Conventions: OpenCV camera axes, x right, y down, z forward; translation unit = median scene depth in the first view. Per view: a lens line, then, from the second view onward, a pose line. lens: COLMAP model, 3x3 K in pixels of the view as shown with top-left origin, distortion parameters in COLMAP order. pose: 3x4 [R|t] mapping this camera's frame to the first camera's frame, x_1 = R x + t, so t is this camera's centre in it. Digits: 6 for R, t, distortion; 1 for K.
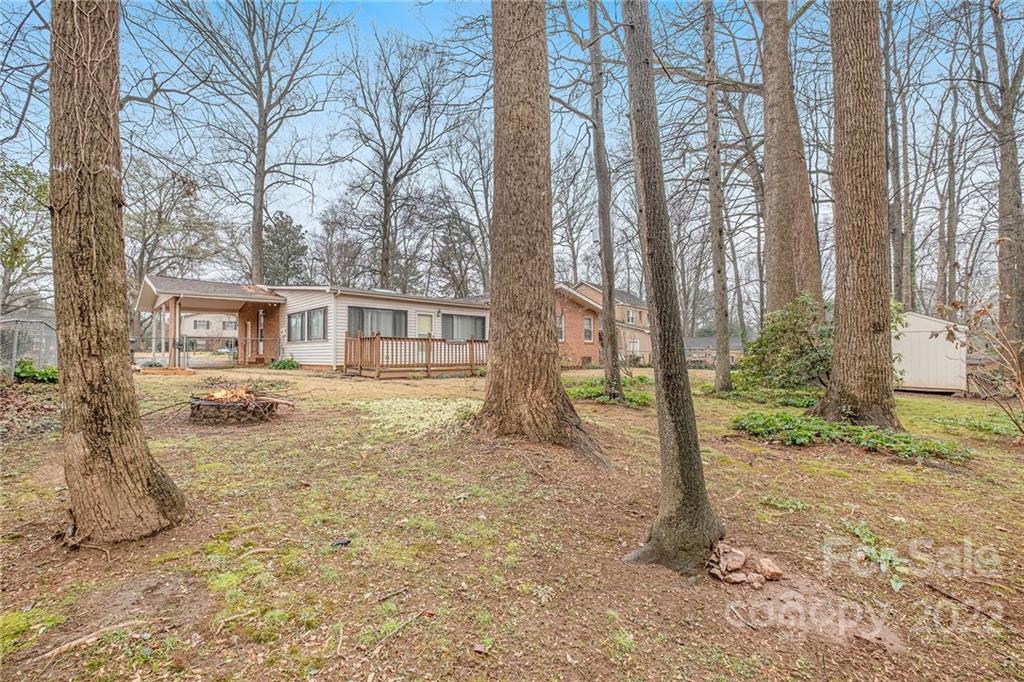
lens RADIAL K [[444.0, 0, 514.0], [0, 444.0, 343.7], [0, 0, 1]] dist [0.008040, -0.002392]
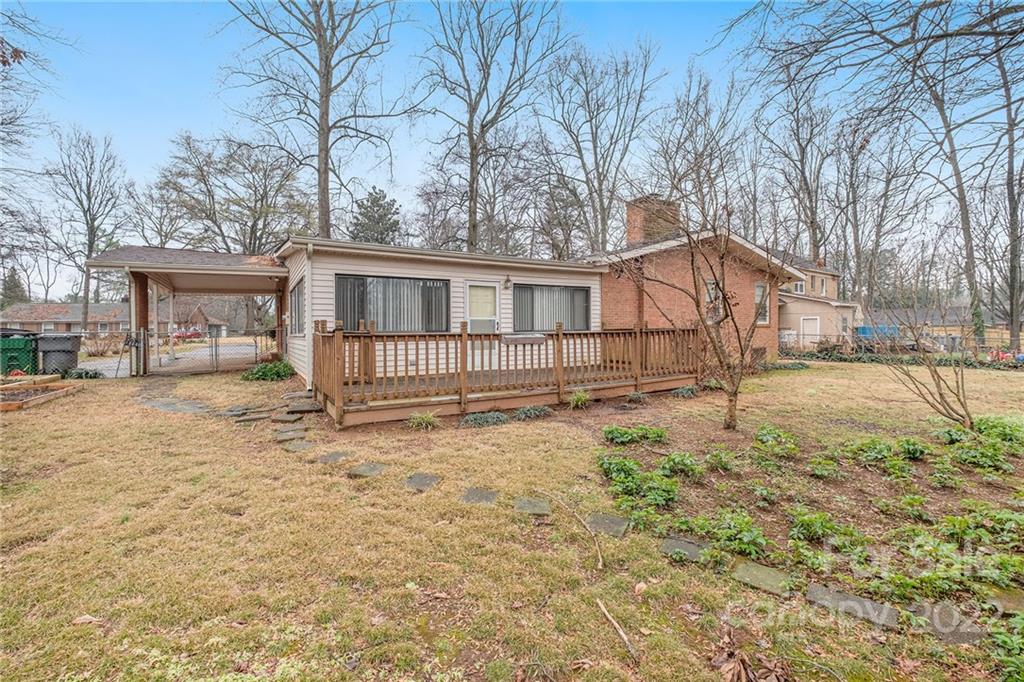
lens RADIAL K [[444.0, 0, 517.3], [0, 444.0, 336.5], [0, 0, 1]] dist [0.008040, -0.002392]
pose [[0.970599, -0.007392, -0.240590, -0.008842], [0.015932, 0.999309, 0.033572, -0.008967], [0.240176, -0.036418, 0.970046, 0.215411]]
